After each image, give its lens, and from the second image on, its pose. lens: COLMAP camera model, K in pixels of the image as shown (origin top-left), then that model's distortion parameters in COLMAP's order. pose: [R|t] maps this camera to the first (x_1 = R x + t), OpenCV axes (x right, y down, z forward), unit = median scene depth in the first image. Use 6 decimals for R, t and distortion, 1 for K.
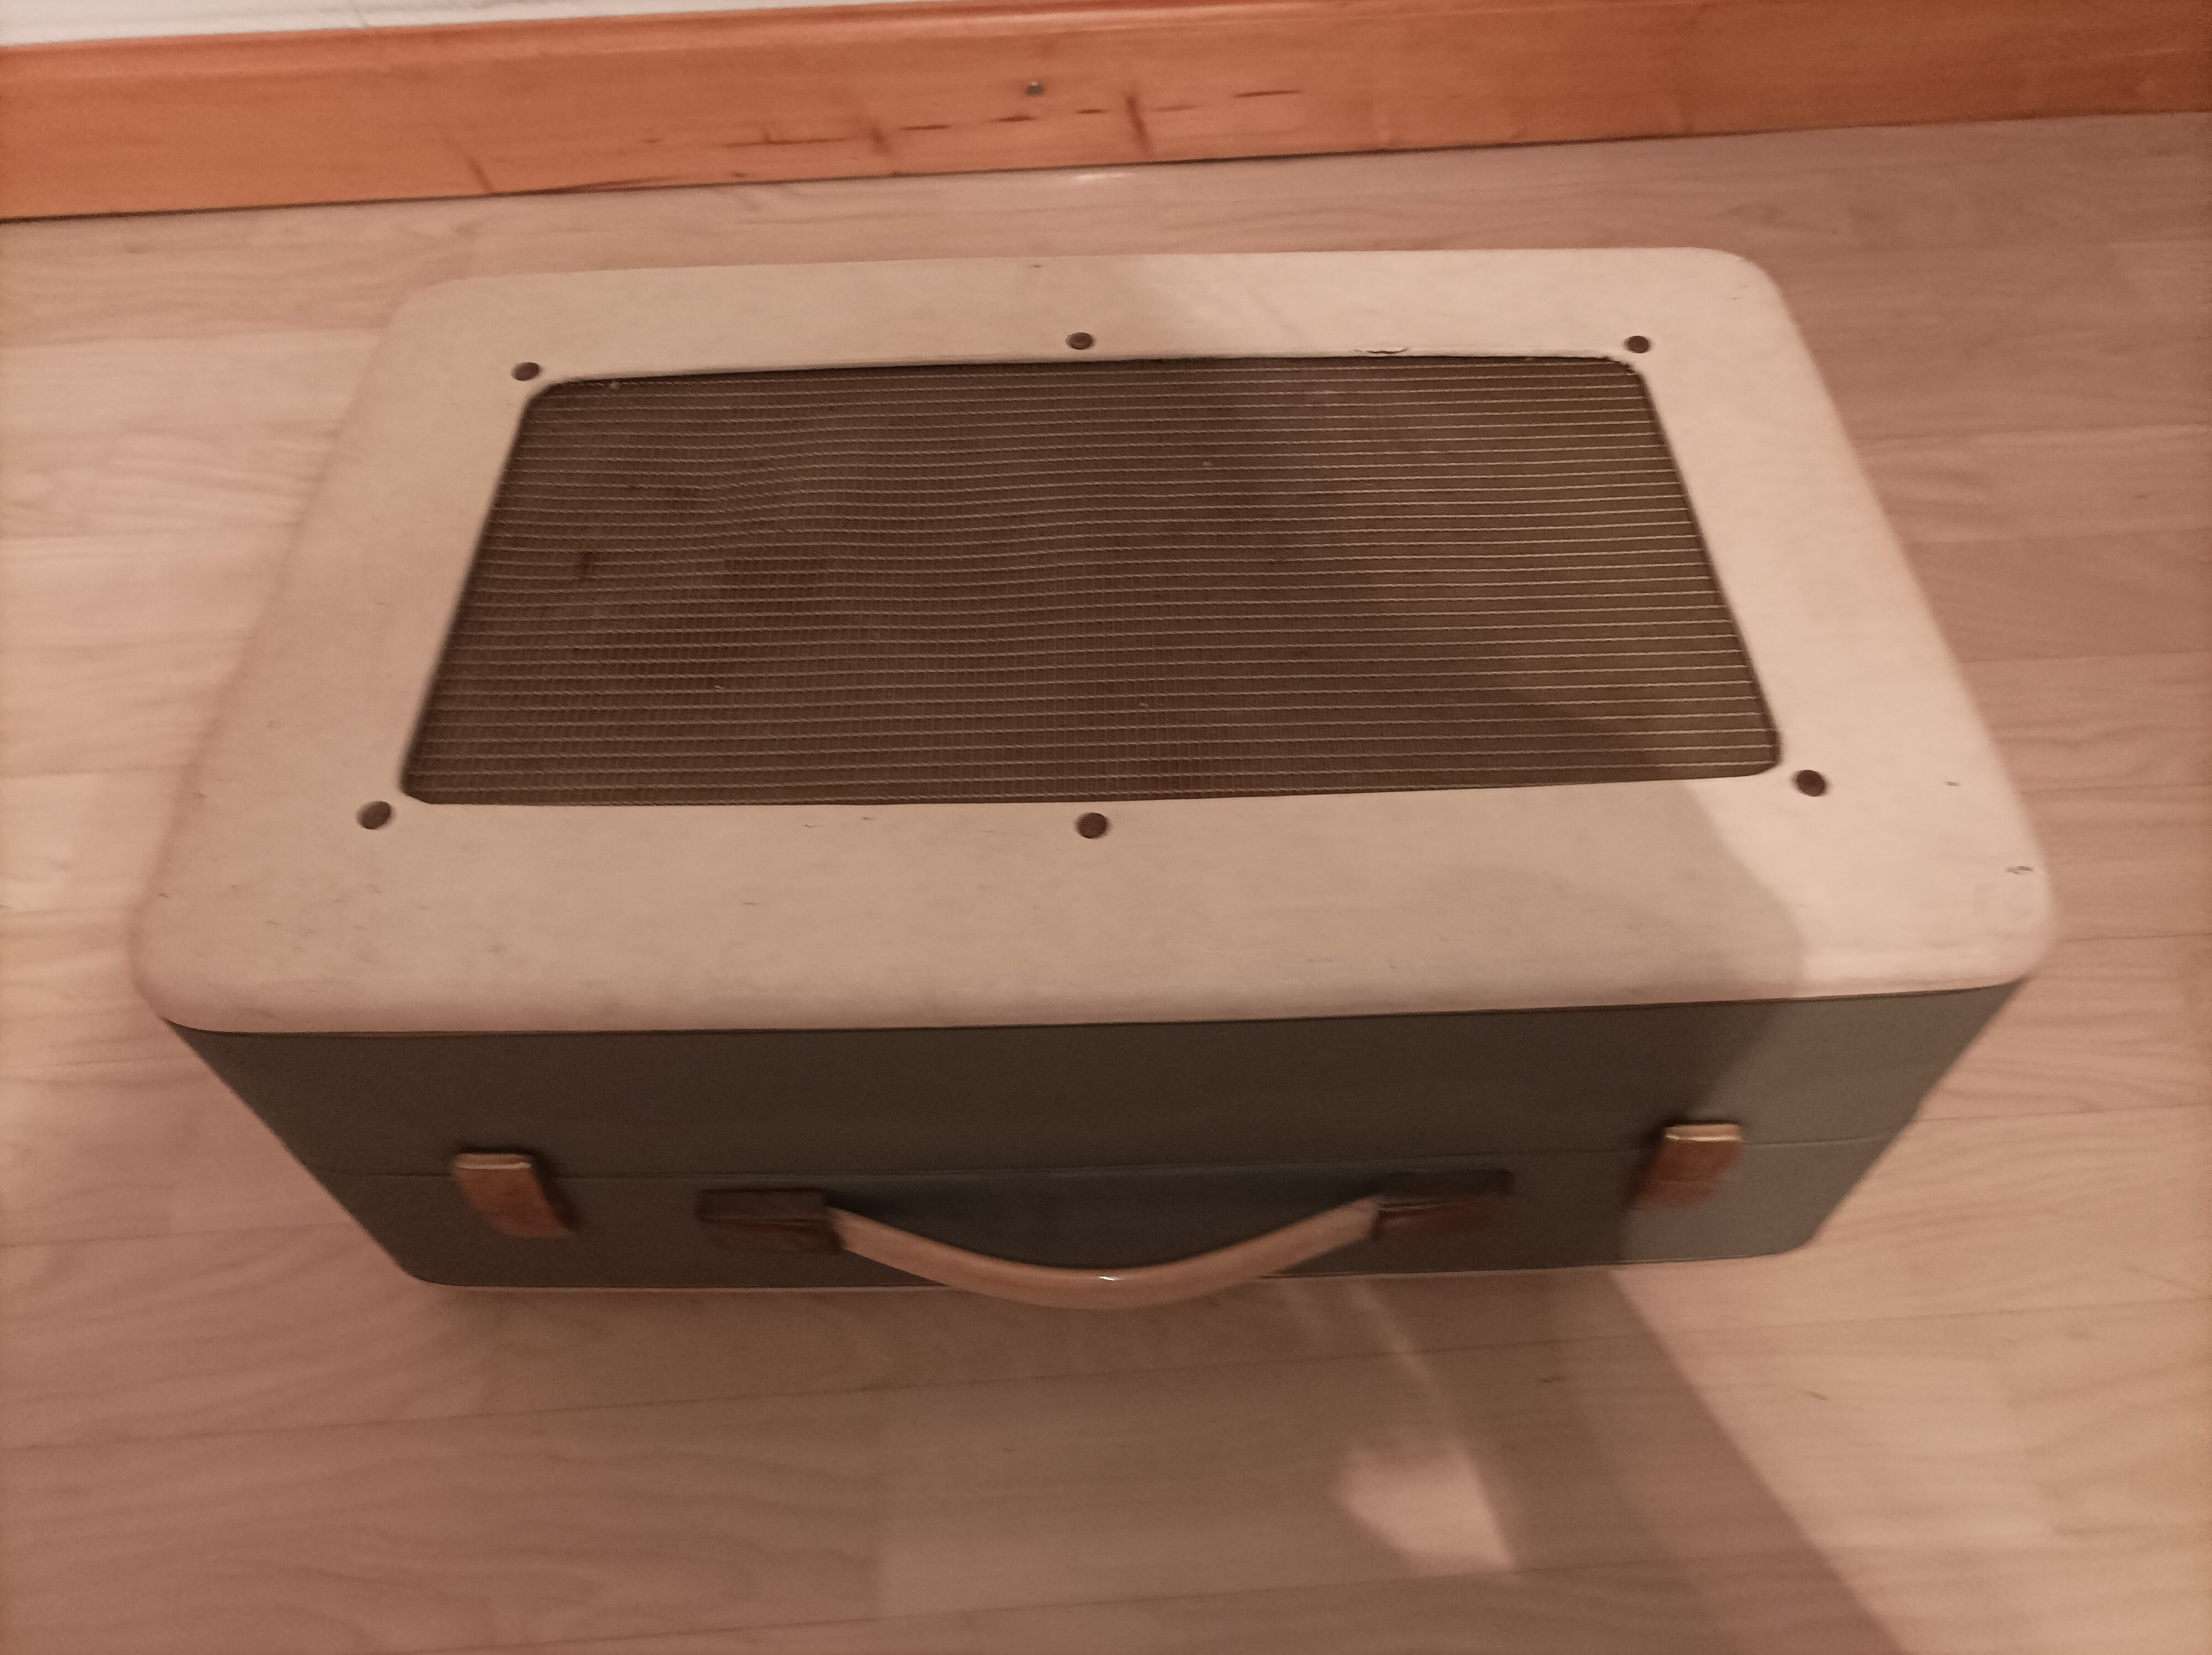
lens RADIAL K [[1674.5, 0, 1106.0], [0, 1674.5, 827.5], [0, 0, 1]] dist [-0.000356, 0.002308]
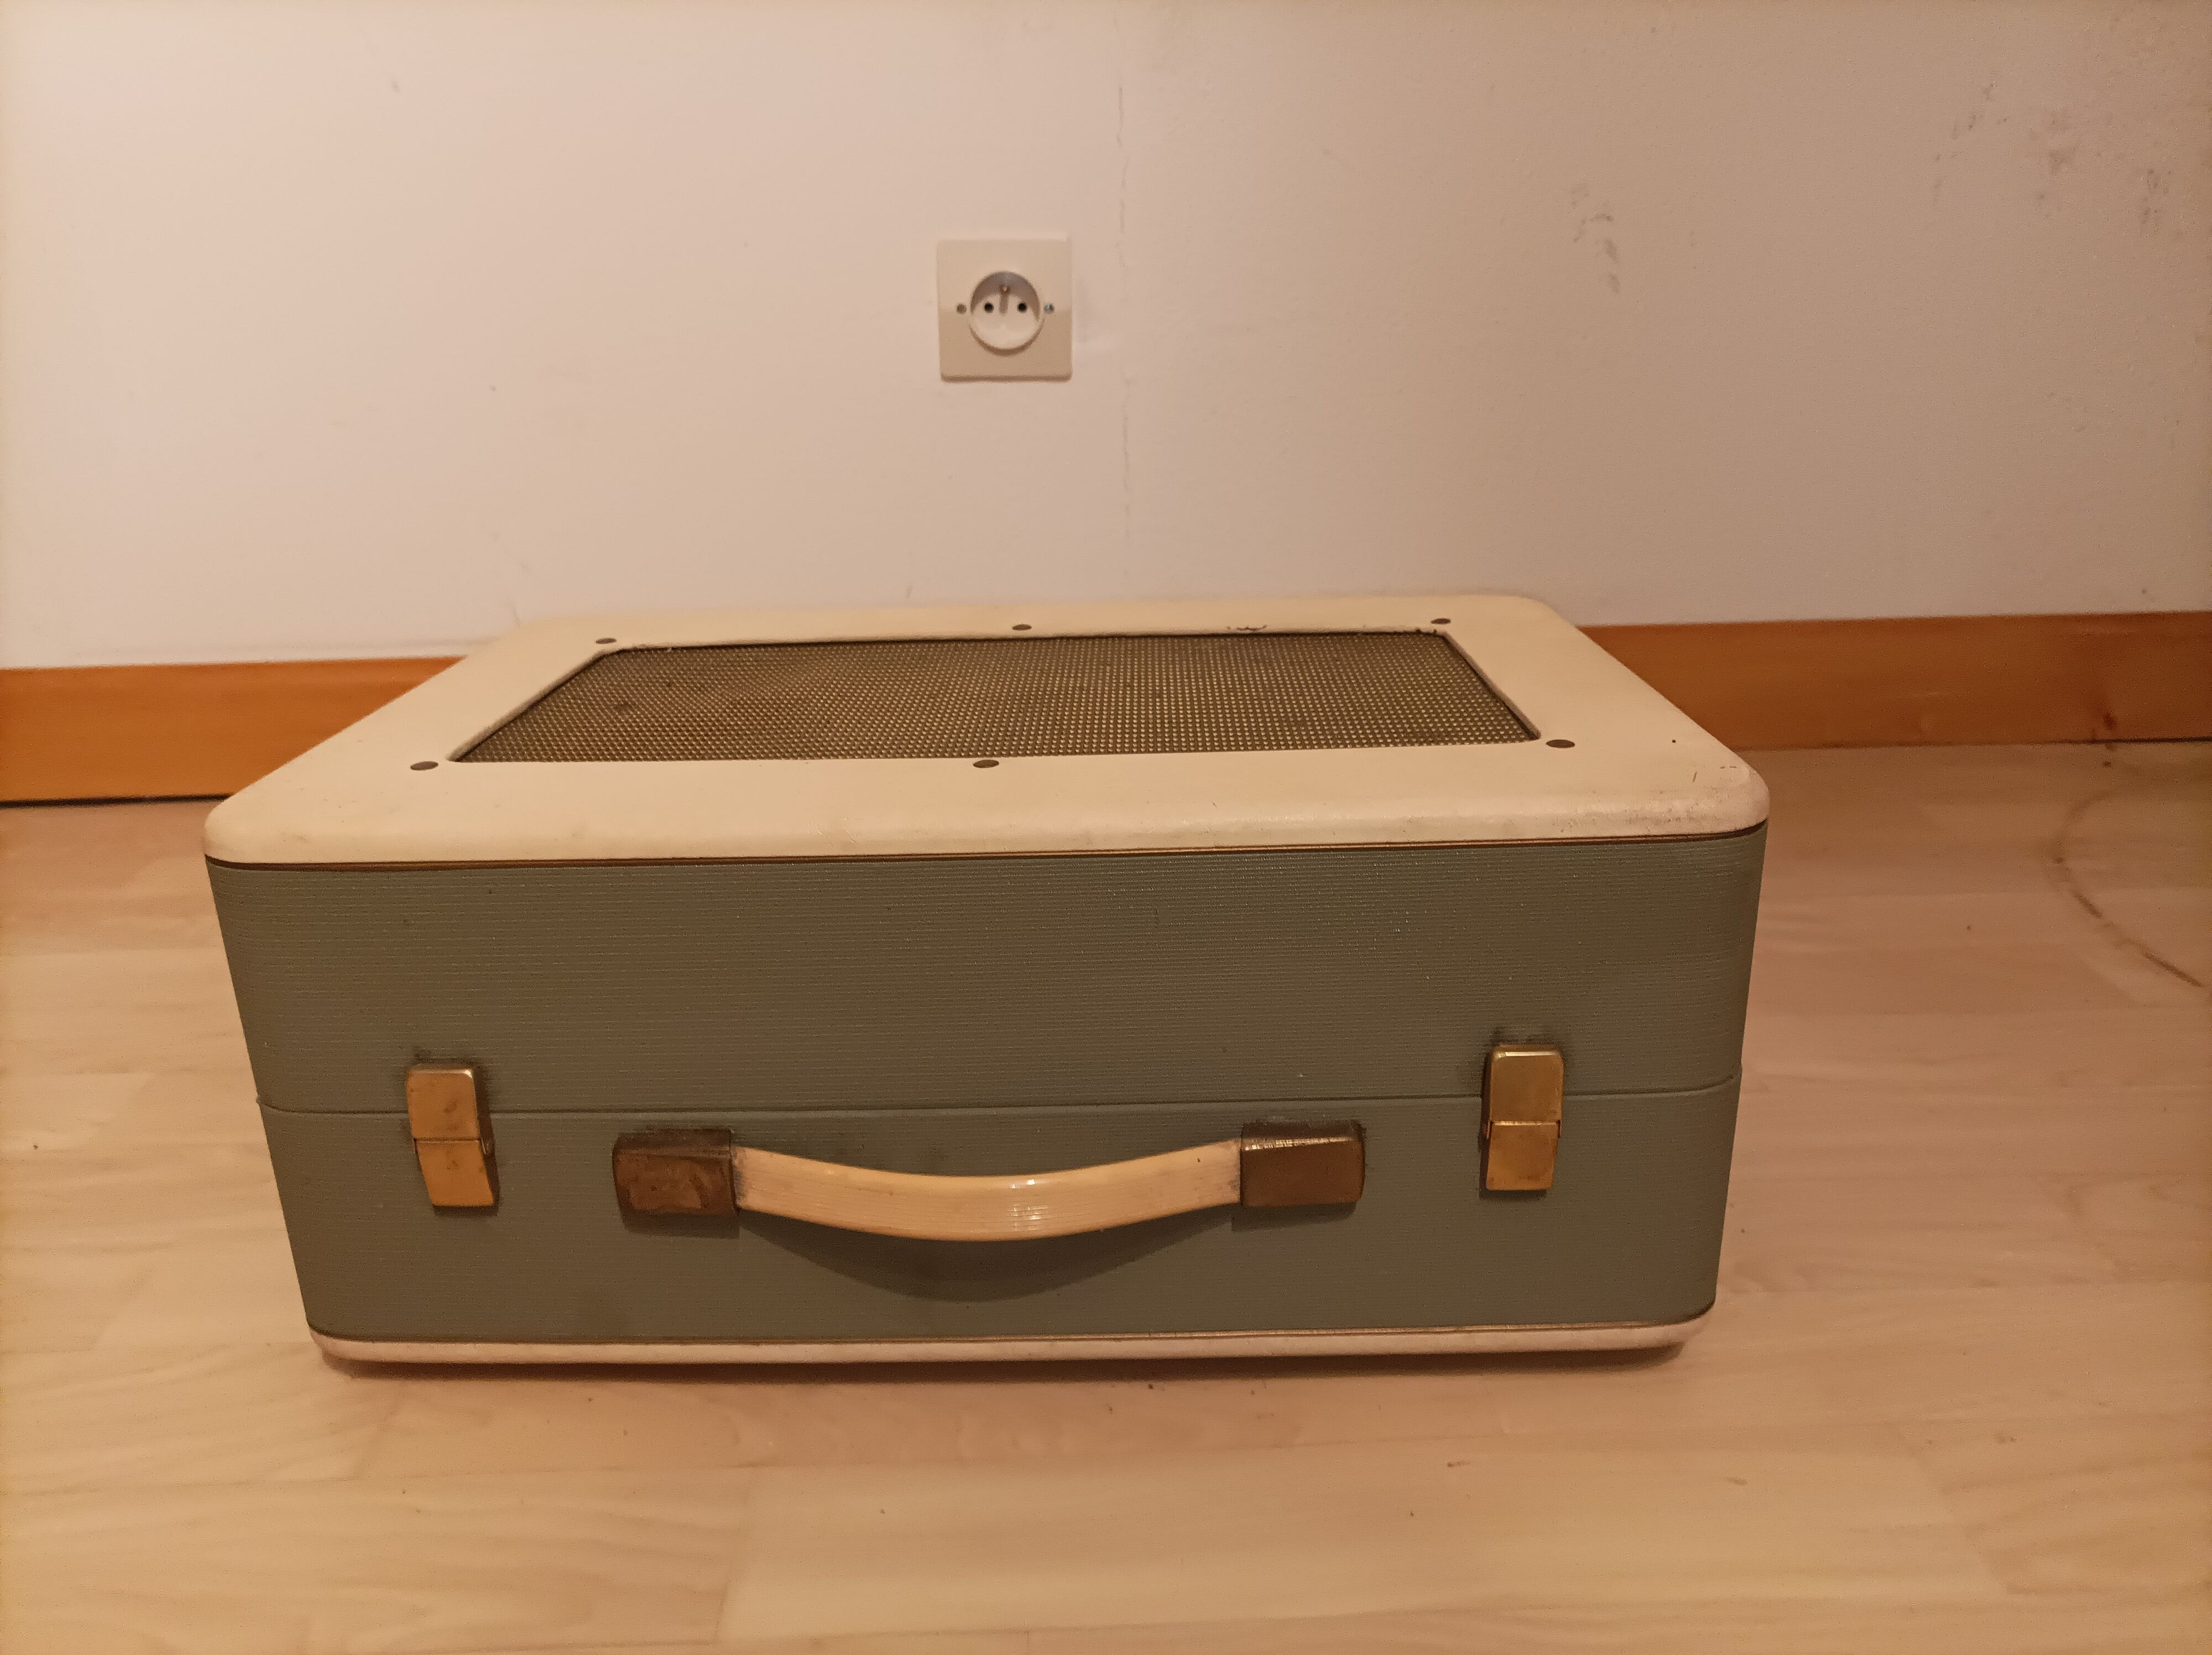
lens RADIAL K [[1674.5, 0, 1106.0], [0, 1674.5, 827.5], [0, 0, 1]] dist [-0.000356, 0.002308]
pose [[0.999345, 0.005962, -0.035705, 0.100889], [-0.024931, 0.828476, -0.559470, 0.584896], [0.026245, 0.559993, 0.828081, -0.008727]]
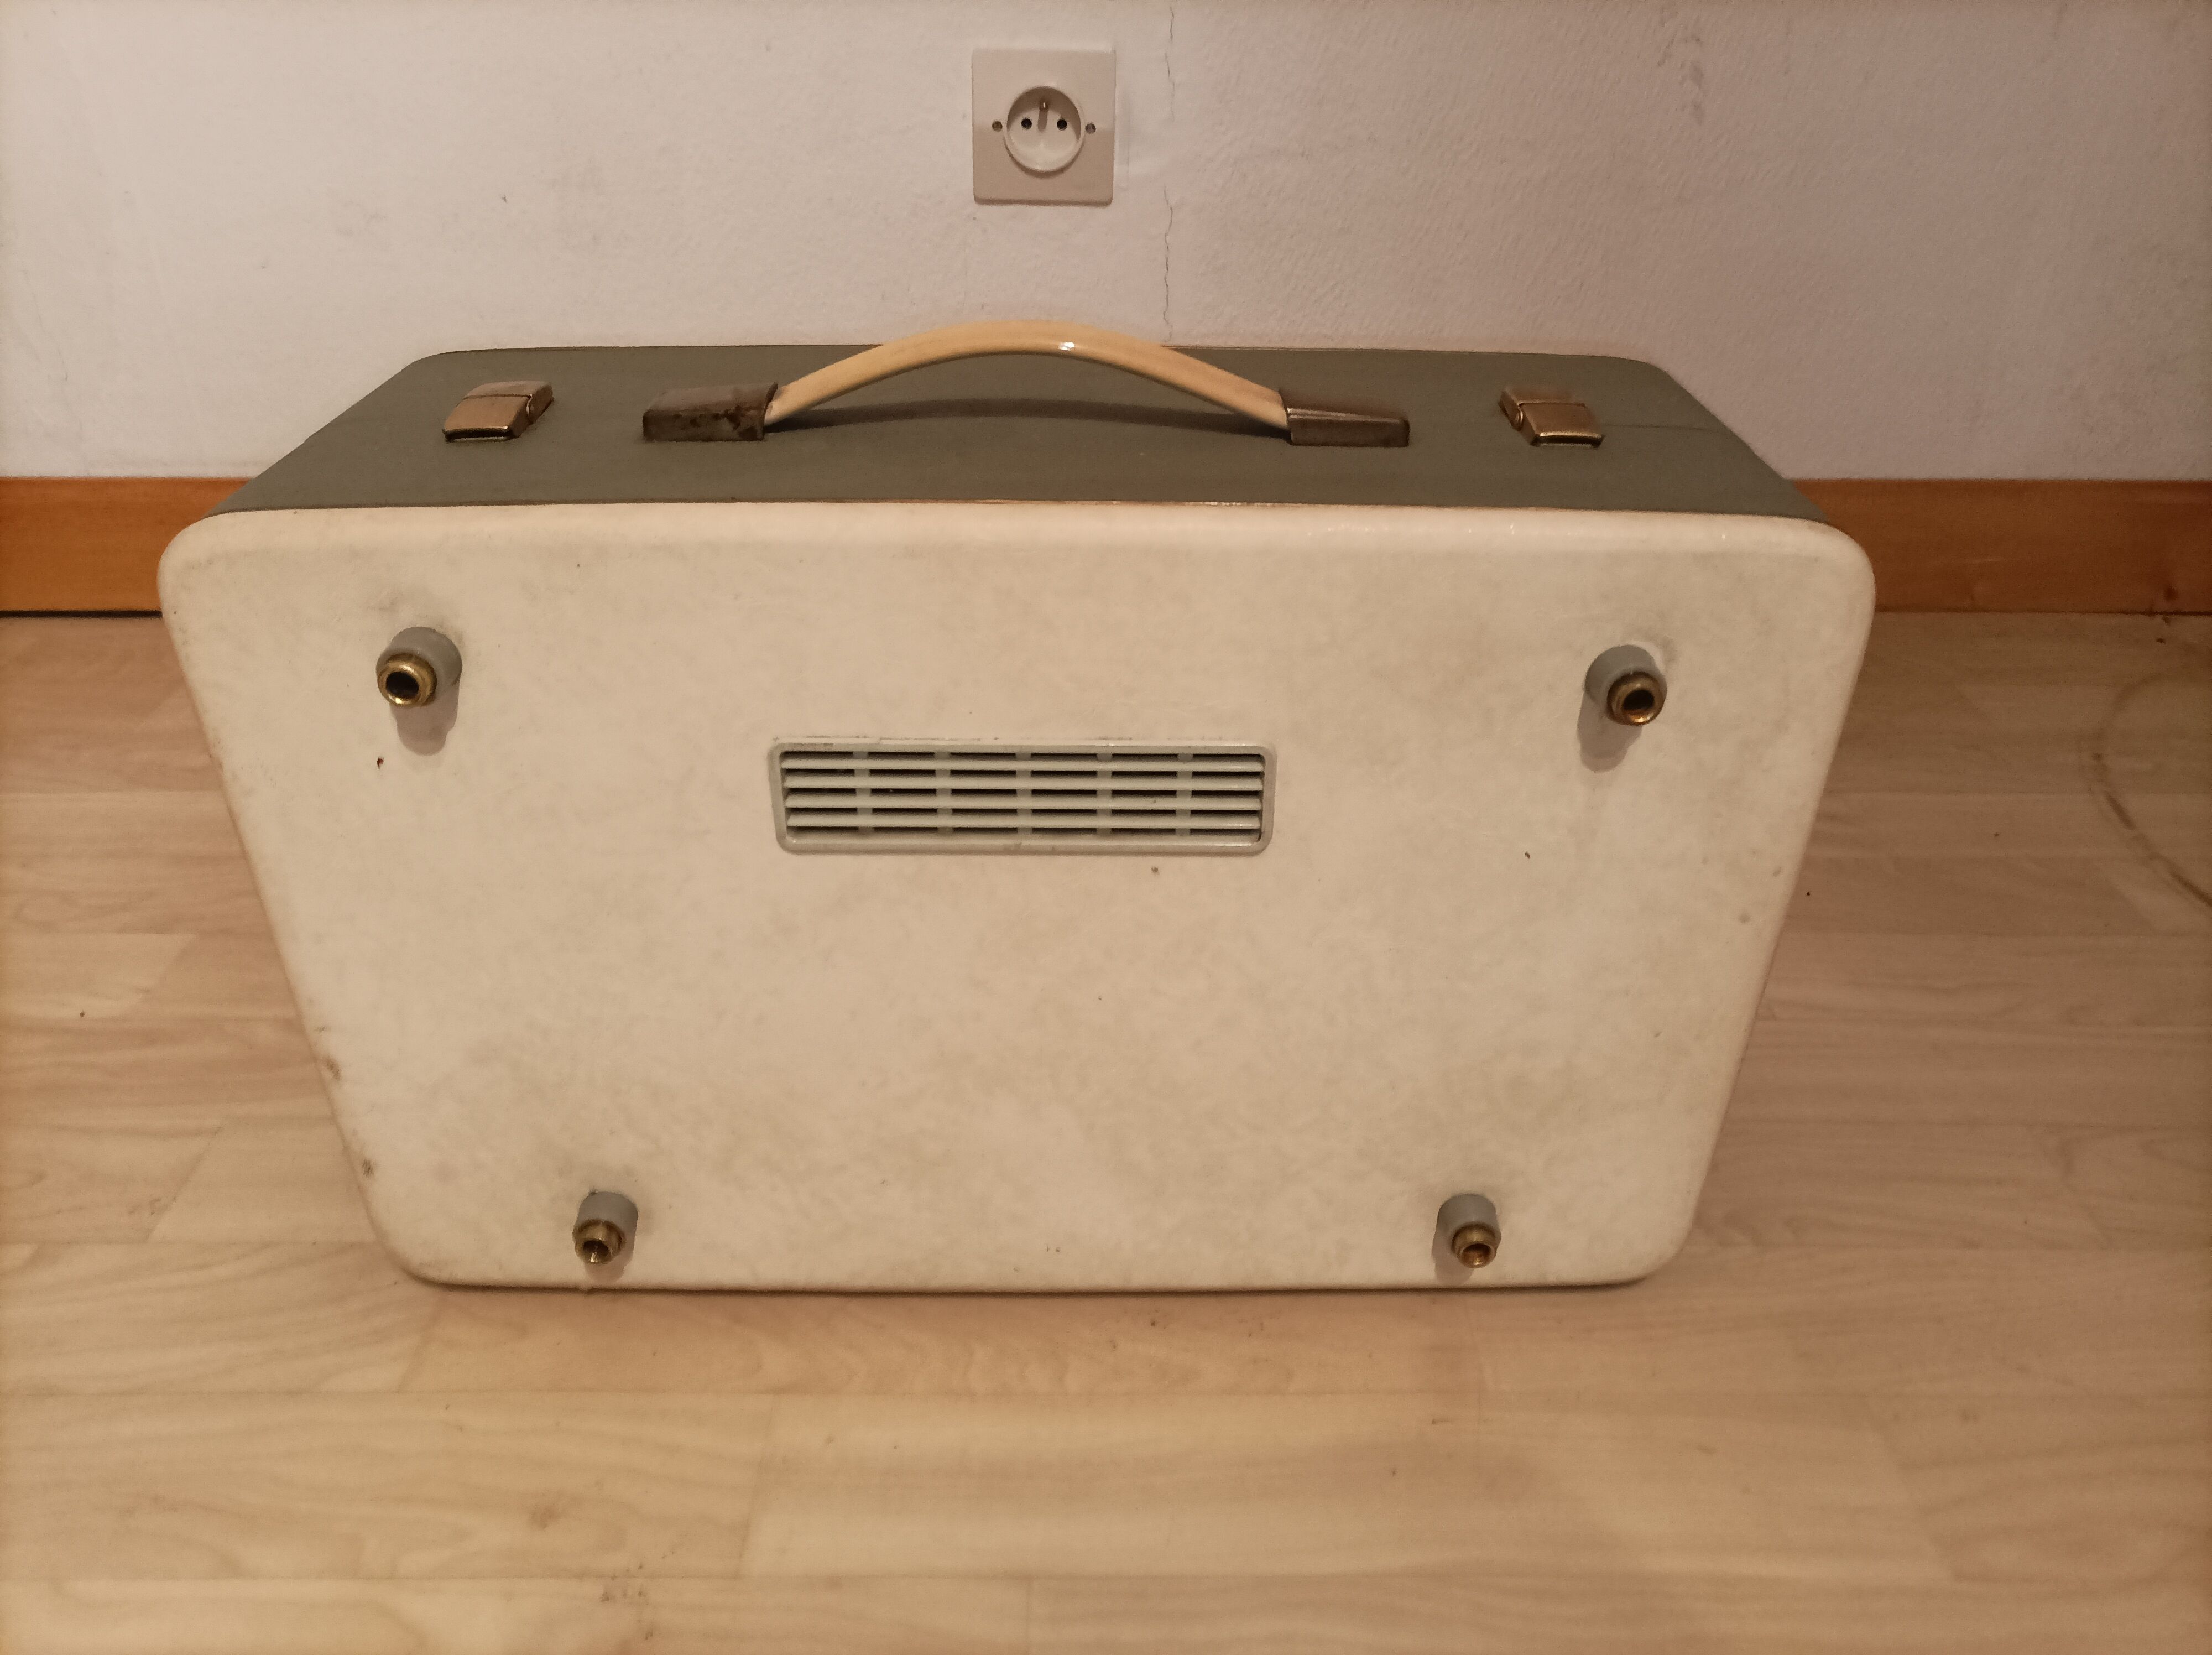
lens RADIAL K [[1658.8, 0, 1106.0], [0, 1658.8, 827.5], [0, 0, 1]] dist [0.009076, -0.000806]
pose [[0.997808, 0.044791, -0.048716, 0.101201], [-0.060900, 0.909571, -0.411063, 0.440355], [0.025899, 0.413129, 0.910304, -0.071973]]
